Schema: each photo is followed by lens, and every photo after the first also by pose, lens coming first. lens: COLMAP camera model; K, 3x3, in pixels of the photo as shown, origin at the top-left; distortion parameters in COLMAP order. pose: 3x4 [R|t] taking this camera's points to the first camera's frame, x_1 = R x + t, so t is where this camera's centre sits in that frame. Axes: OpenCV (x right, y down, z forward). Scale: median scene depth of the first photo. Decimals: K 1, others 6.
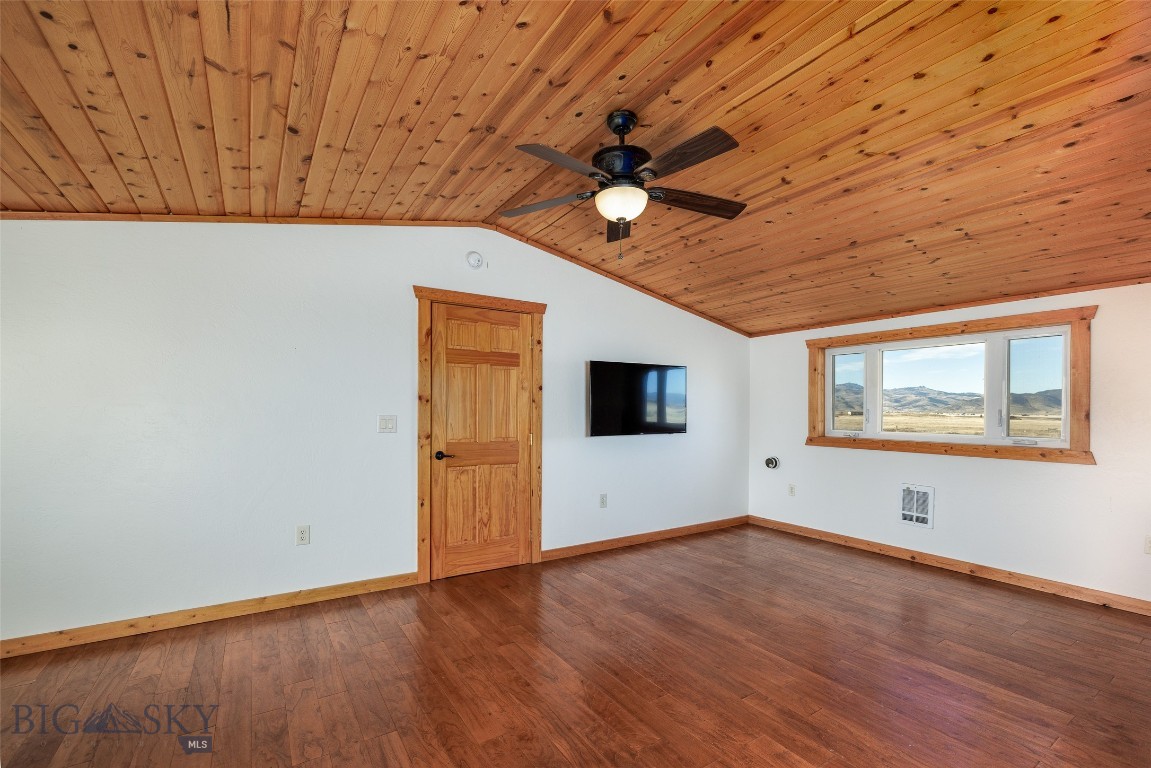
lens RADIAL K [[493.5, 0, 562.0], [0, 493.5, 413.0], [0, 0, 1]] dist [-0.003044, 0.000531]
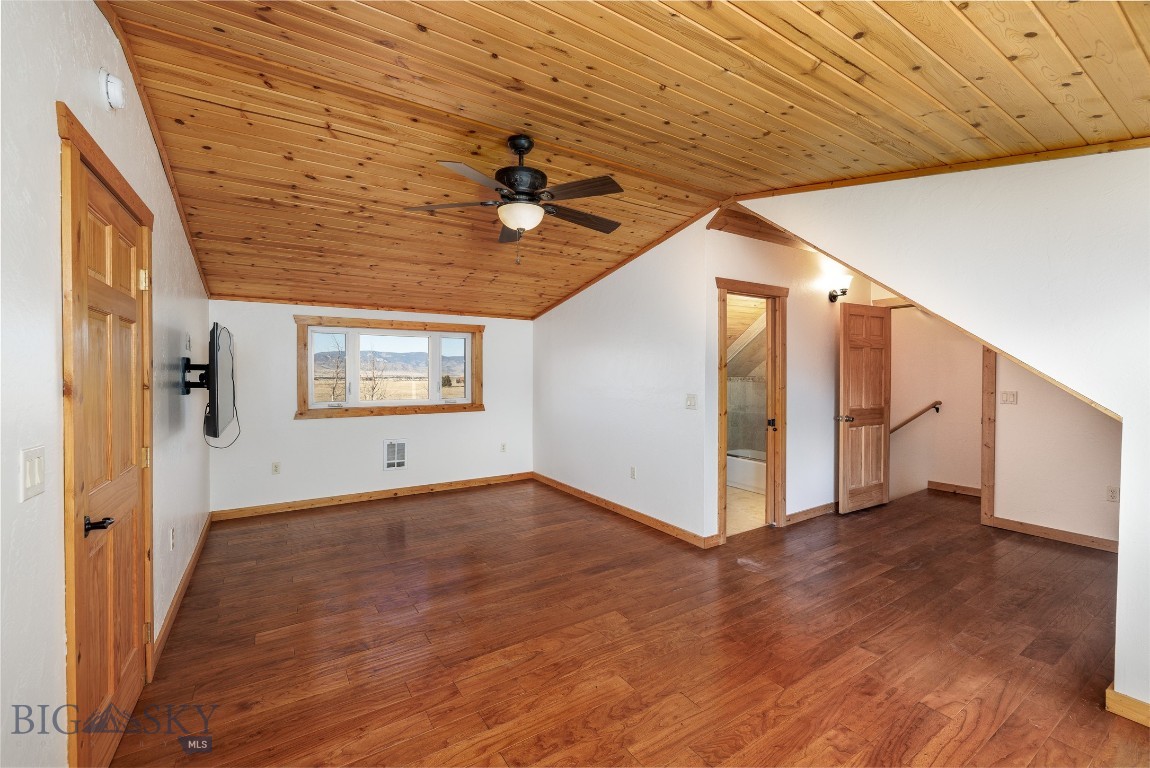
lens RADIAL K [[493.0, 0, 574.2], [0, 493.0, 375.5], [0, 0, 1]] dist [-0.003044, 0.000531]
pose [[-0.020131, -0.014071, 0.999698, -0.651056], [0.006596, 0.999877, 0.014206, -0.043948], [-0.999776, 0.006880, -0.020035, 0.572199]]
